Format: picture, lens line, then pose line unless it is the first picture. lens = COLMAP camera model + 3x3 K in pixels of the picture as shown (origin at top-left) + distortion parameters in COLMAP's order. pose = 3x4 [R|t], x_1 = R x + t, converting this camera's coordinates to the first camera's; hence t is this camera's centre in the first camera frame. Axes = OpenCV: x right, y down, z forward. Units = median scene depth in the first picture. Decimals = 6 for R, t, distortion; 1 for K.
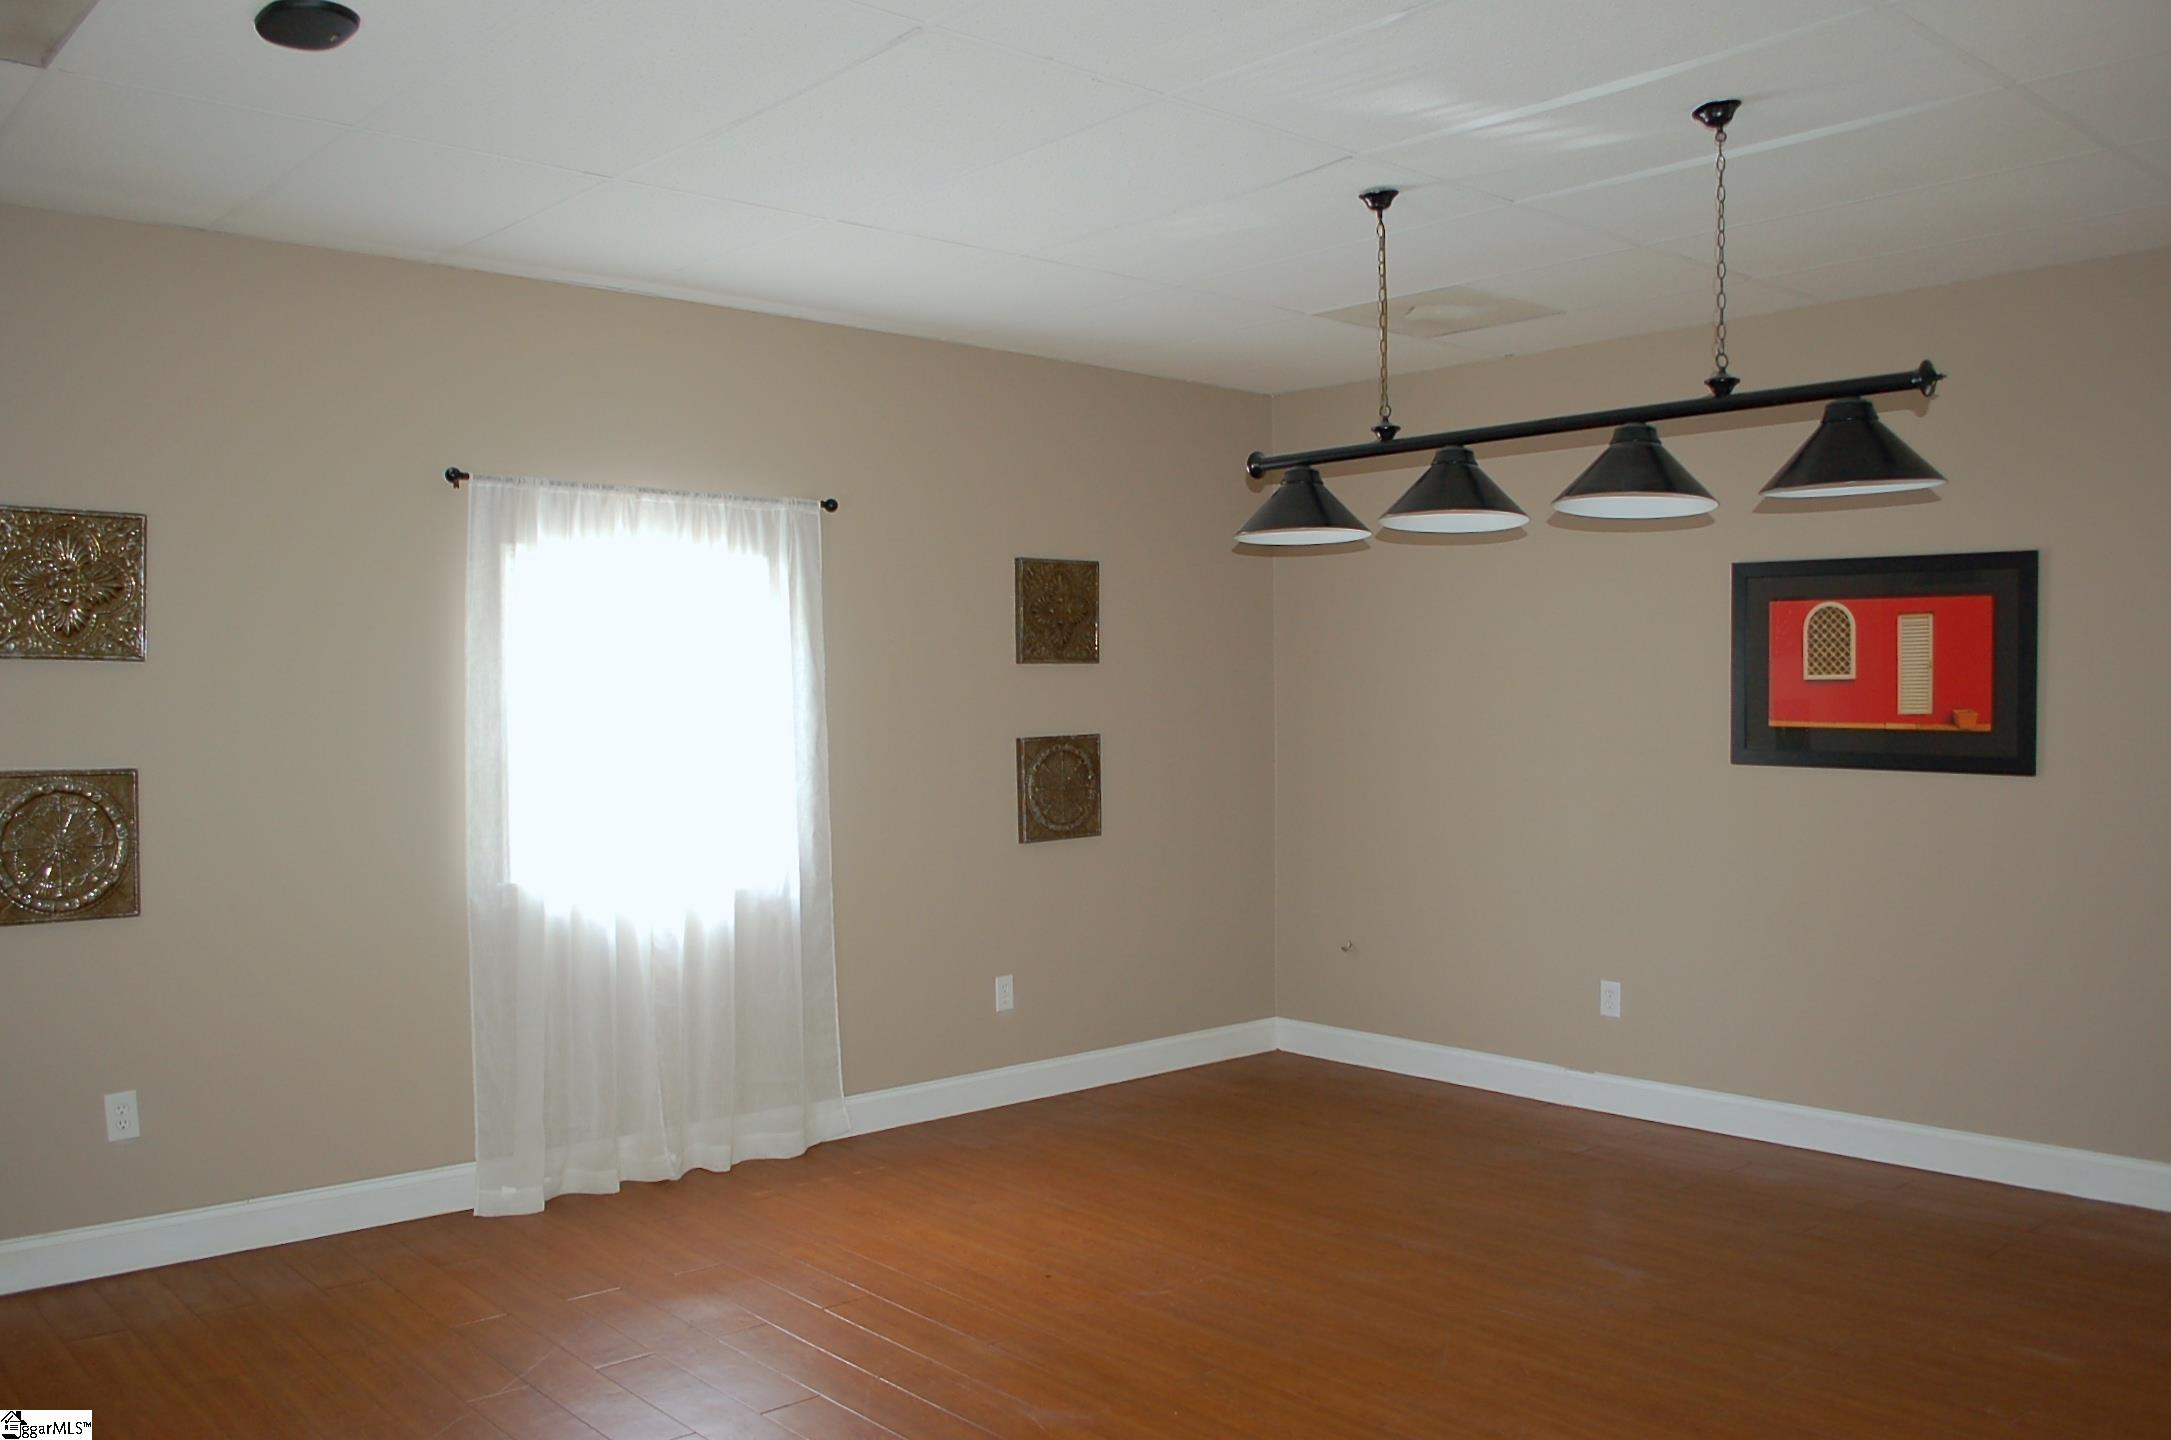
lens RADIAL K [[1757.6, 0, 1071.8], [0, 1757.6, 727.9], [0, 0, 1]] dist [-0.087285, 0.008543]
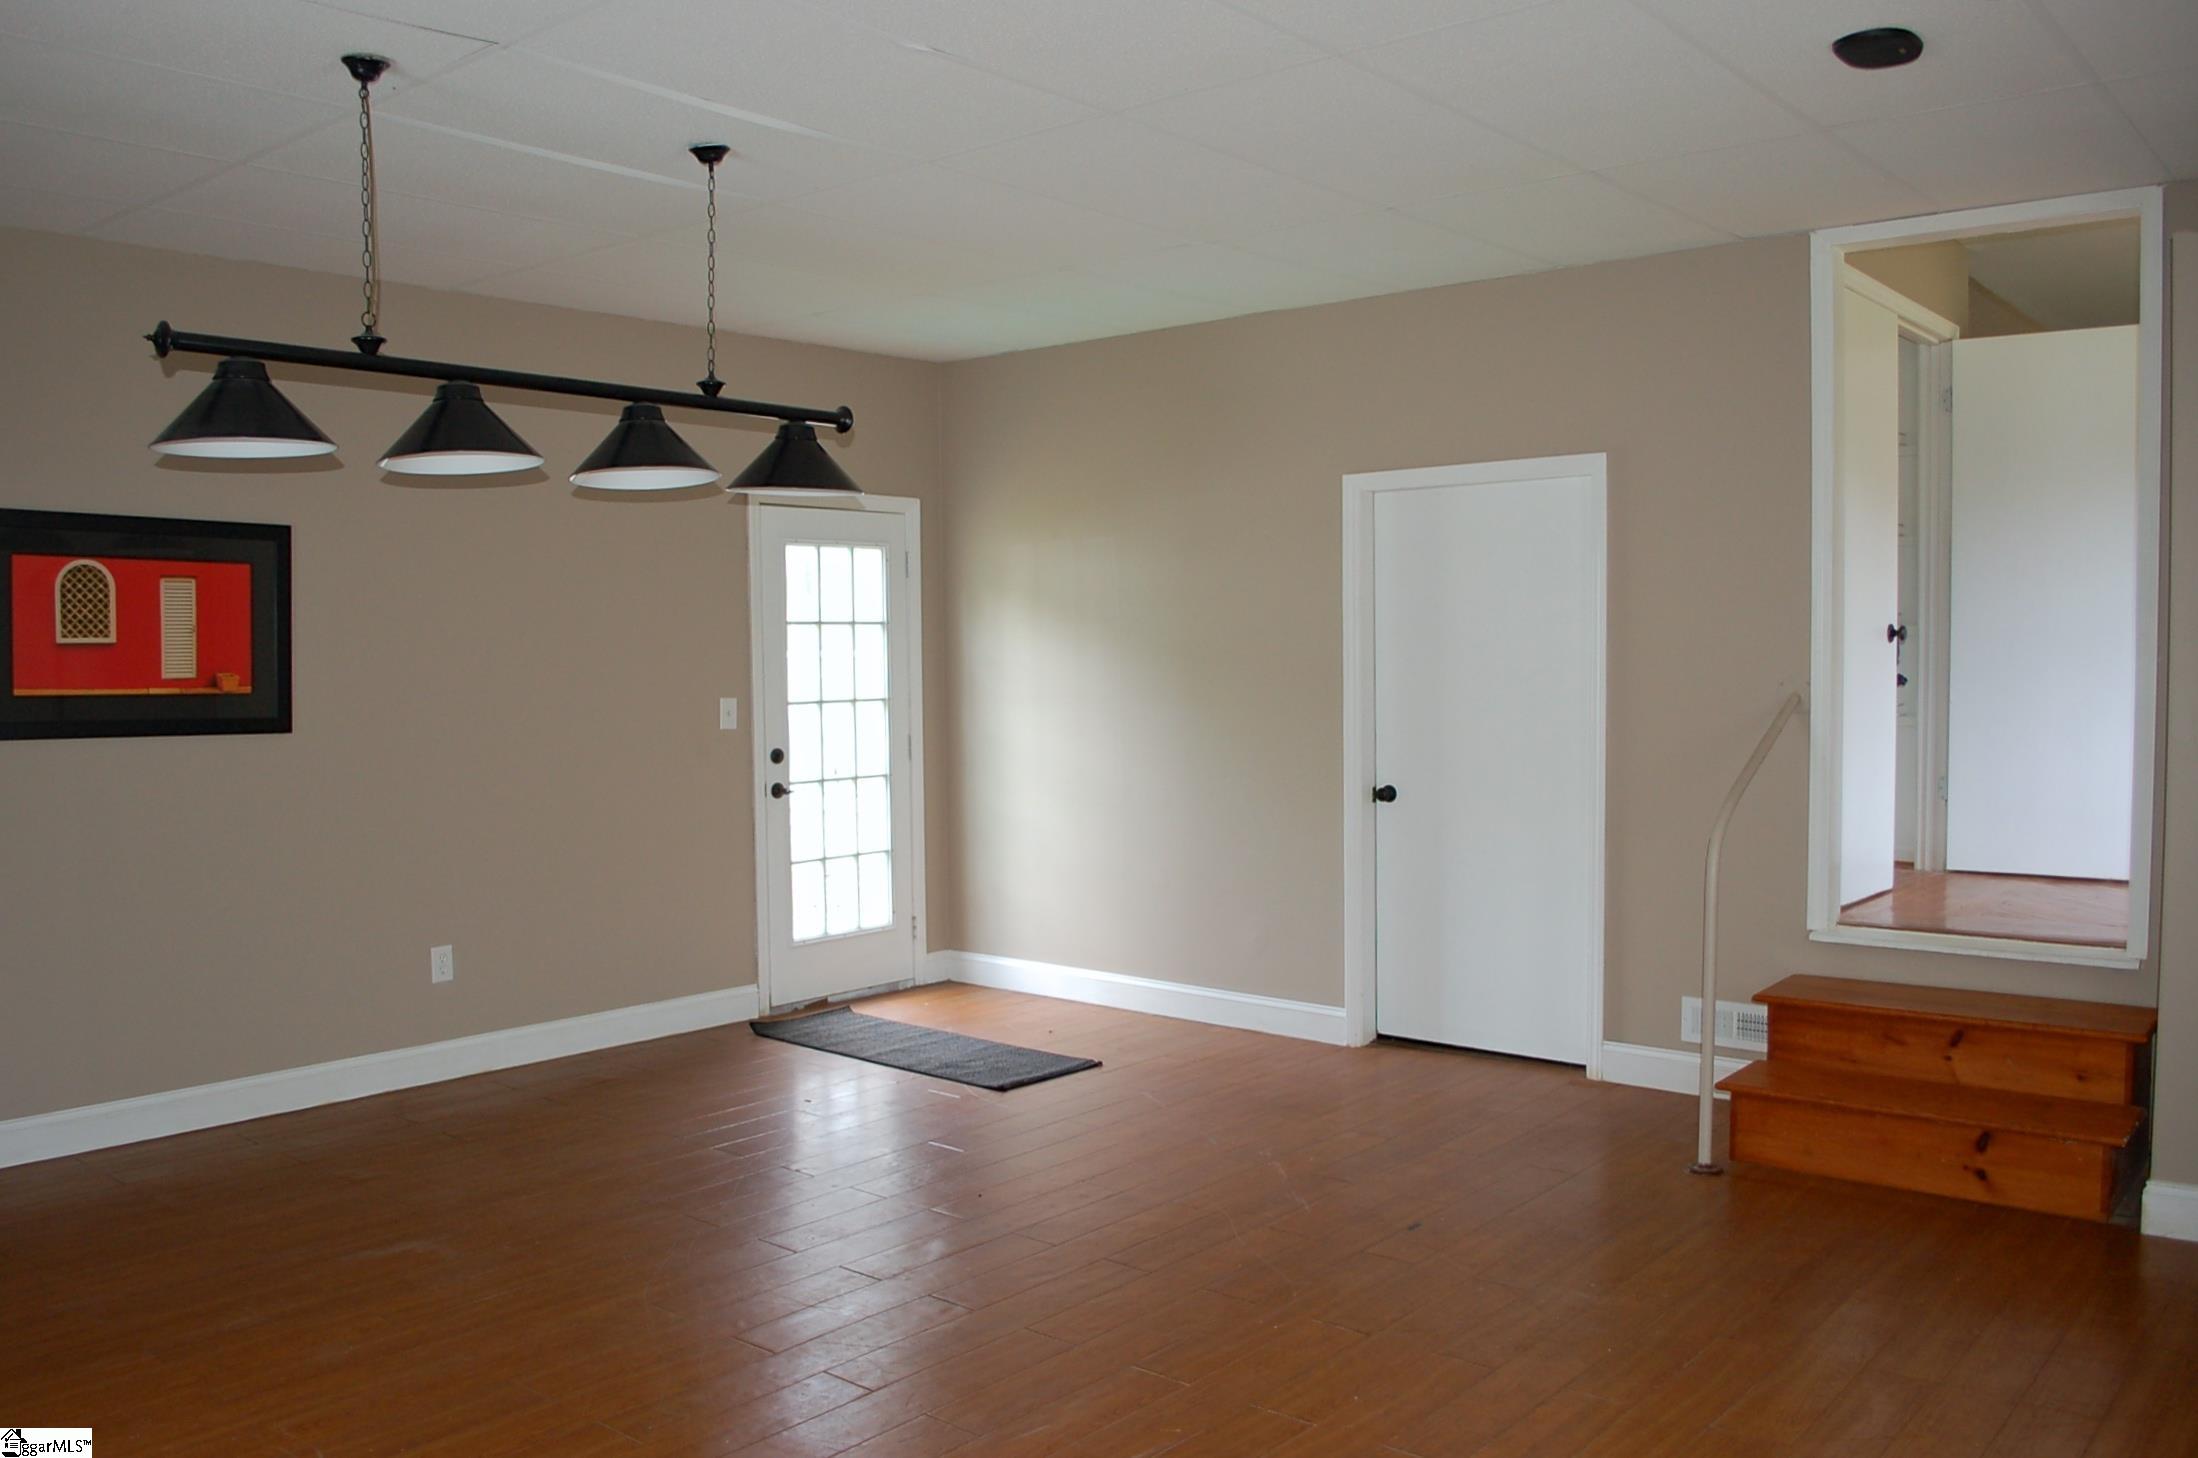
lens RADIAL K [[1779.4, 0, 1042.4], [0, 1779.4, 722.4], [0, 0, 1]] dist [-0.087285, 0.008543]
pose [[-0.136479, -0.031959, 0.990127, -0.587065], [0.026879, 0.998992, 0.035950, -0.005475], [-0.990278, 0.031520, -0.135482, 0.655587]]
